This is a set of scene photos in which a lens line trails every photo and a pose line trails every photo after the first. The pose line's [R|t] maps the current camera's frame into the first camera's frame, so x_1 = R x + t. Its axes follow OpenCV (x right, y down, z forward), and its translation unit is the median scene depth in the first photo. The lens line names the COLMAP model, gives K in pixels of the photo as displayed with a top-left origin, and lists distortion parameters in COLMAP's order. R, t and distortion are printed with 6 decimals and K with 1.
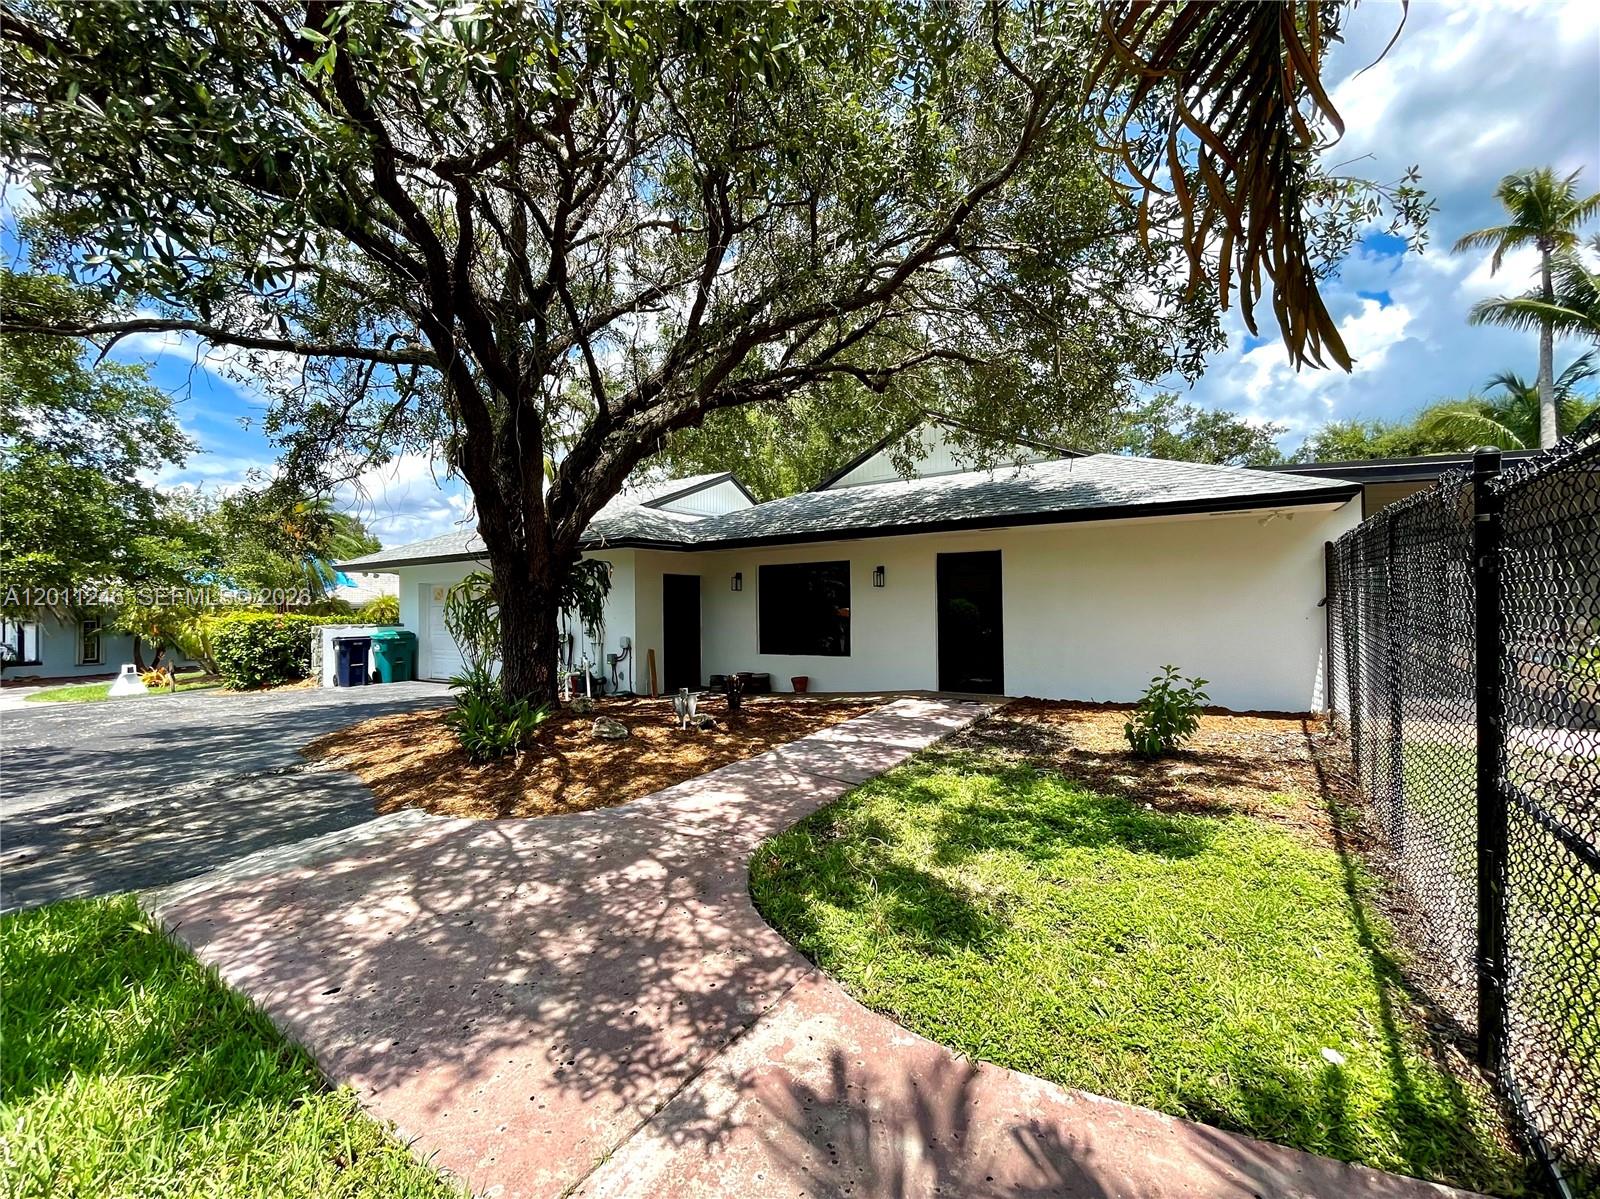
lens RADIAL K [[647.2, 0, 800.0], [0, 647.2, 599.5], [0, 0, 1]] dist [-0.013255, 0.000467]
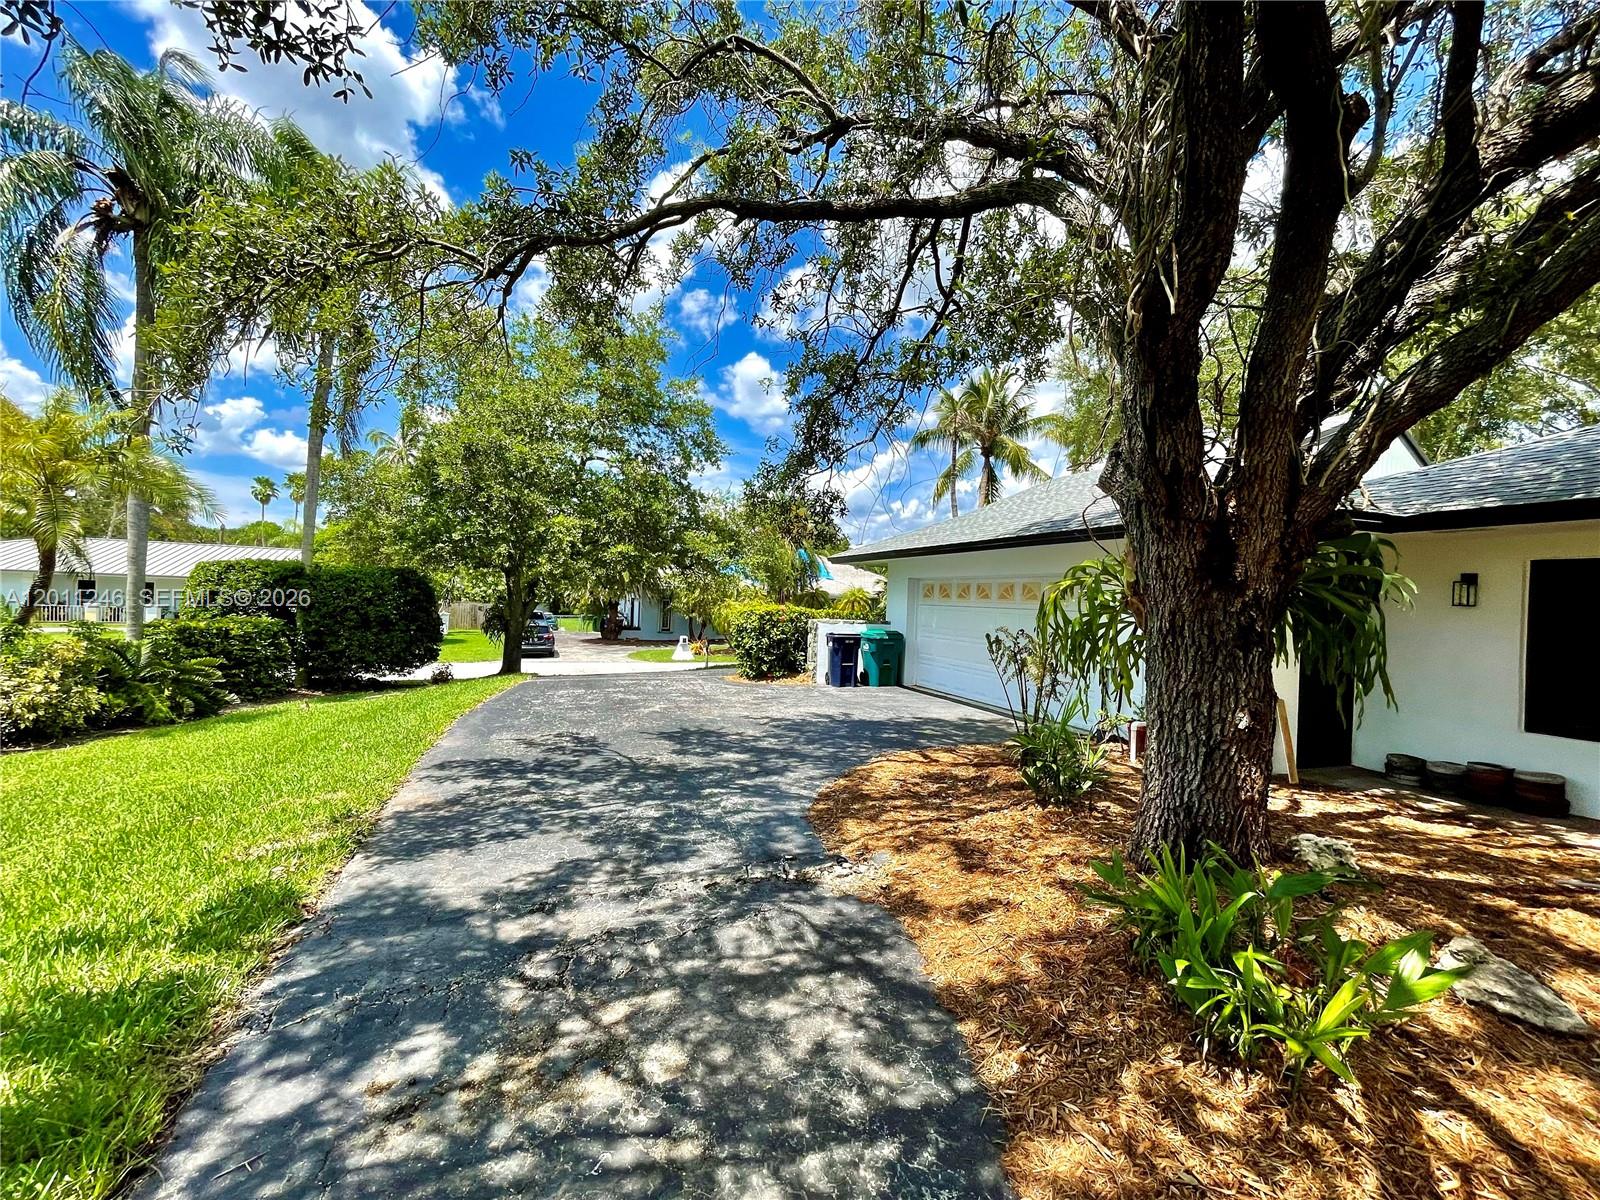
lens RADIAL K [[647.2, 0, 800.0], [0, 647.2, 600.0], [0, 0, 1]] dist [-0.013255, 0.000467]
pose [[0.797257, 0.044075, -0.602029, -0.179591], [-0.041893, 0.998966, 0.017657, -0.004249], [0.602185, 0.011144, 0.798279, 0.206414]]
